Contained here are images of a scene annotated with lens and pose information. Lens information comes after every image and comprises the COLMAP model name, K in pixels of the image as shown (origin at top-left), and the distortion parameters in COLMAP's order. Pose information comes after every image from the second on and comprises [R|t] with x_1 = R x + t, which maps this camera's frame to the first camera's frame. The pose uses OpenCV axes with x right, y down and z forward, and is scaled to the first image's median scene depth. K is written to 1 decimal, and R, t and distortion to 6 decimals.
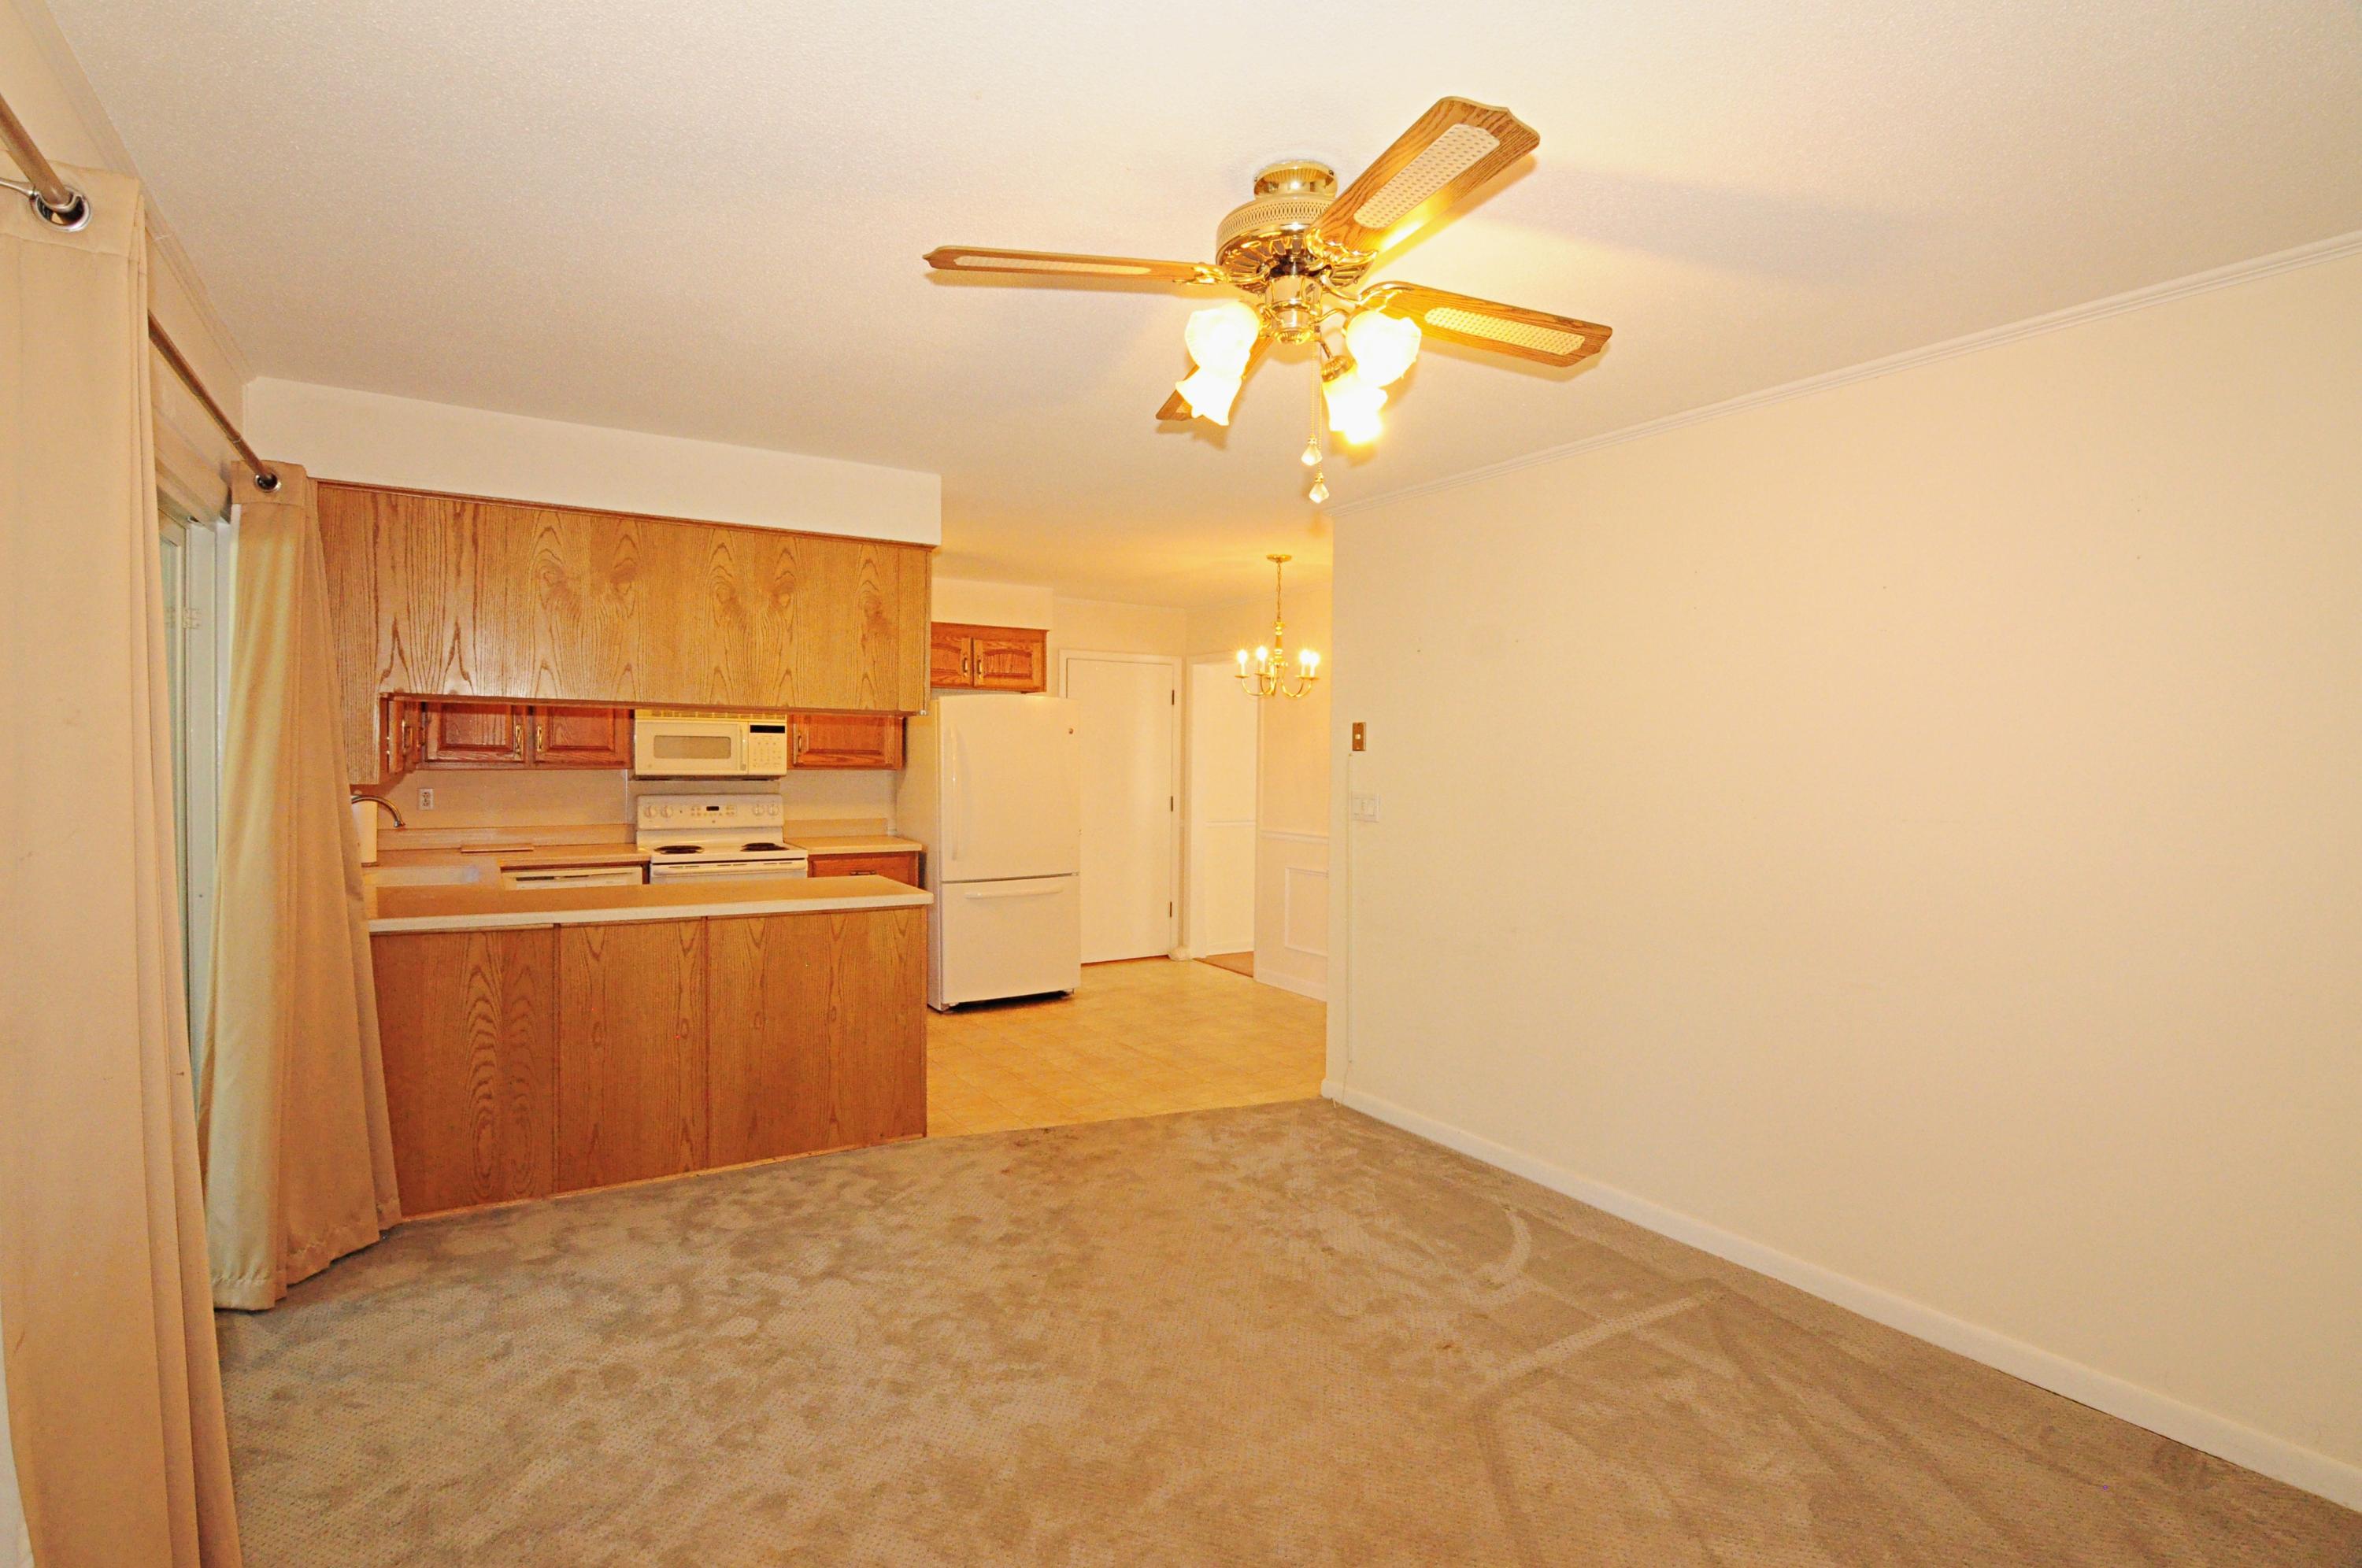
lens RADIAL K [[1139.9, 0, 1170.4], [0, 1139.9, 785.6], [0, 0, 1]] dist [-0.006762, -0.008935]
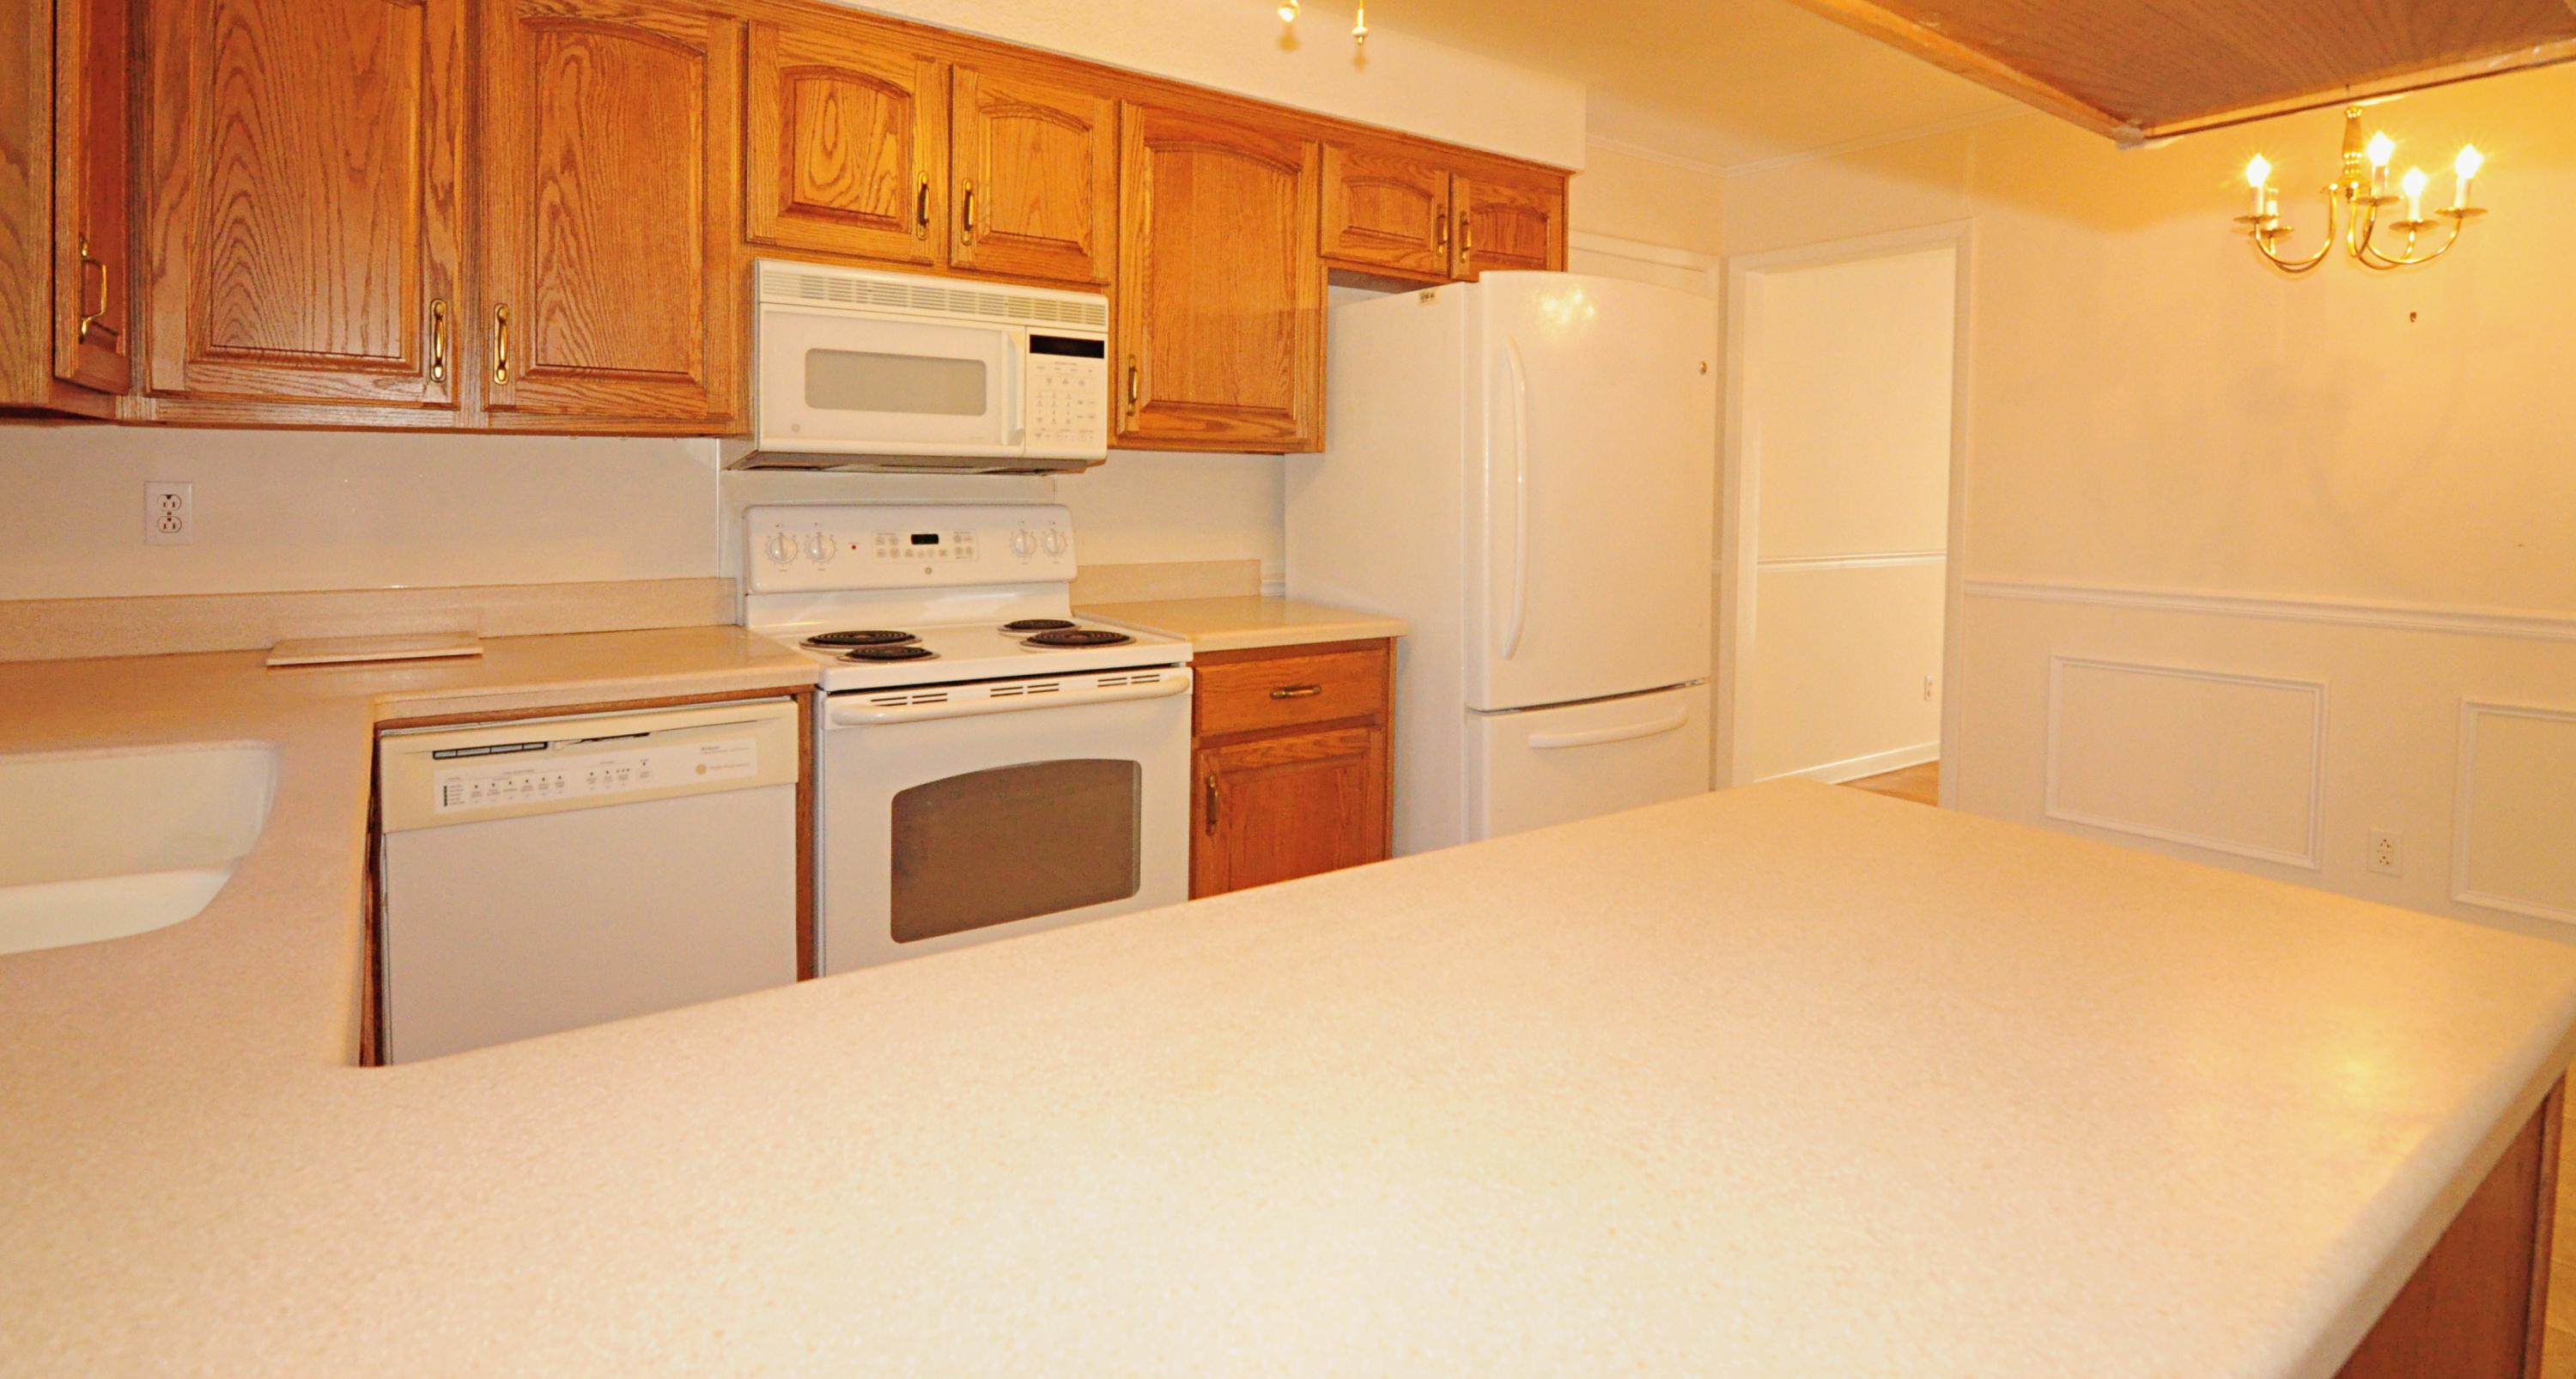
lens RADIAL K [[1262.6, 0, 1275.7], [0, 1262.6, 541.0], [0, 0, 1]] dist [-0.009683, -0.001832]
pose [[0.996746, -0.002235, 0.080580, -0.343739], [0.000611, 0.999796, 0.020177, 0.012497], [-0.080608, -0.020063, 0.996544, 0.586064]]
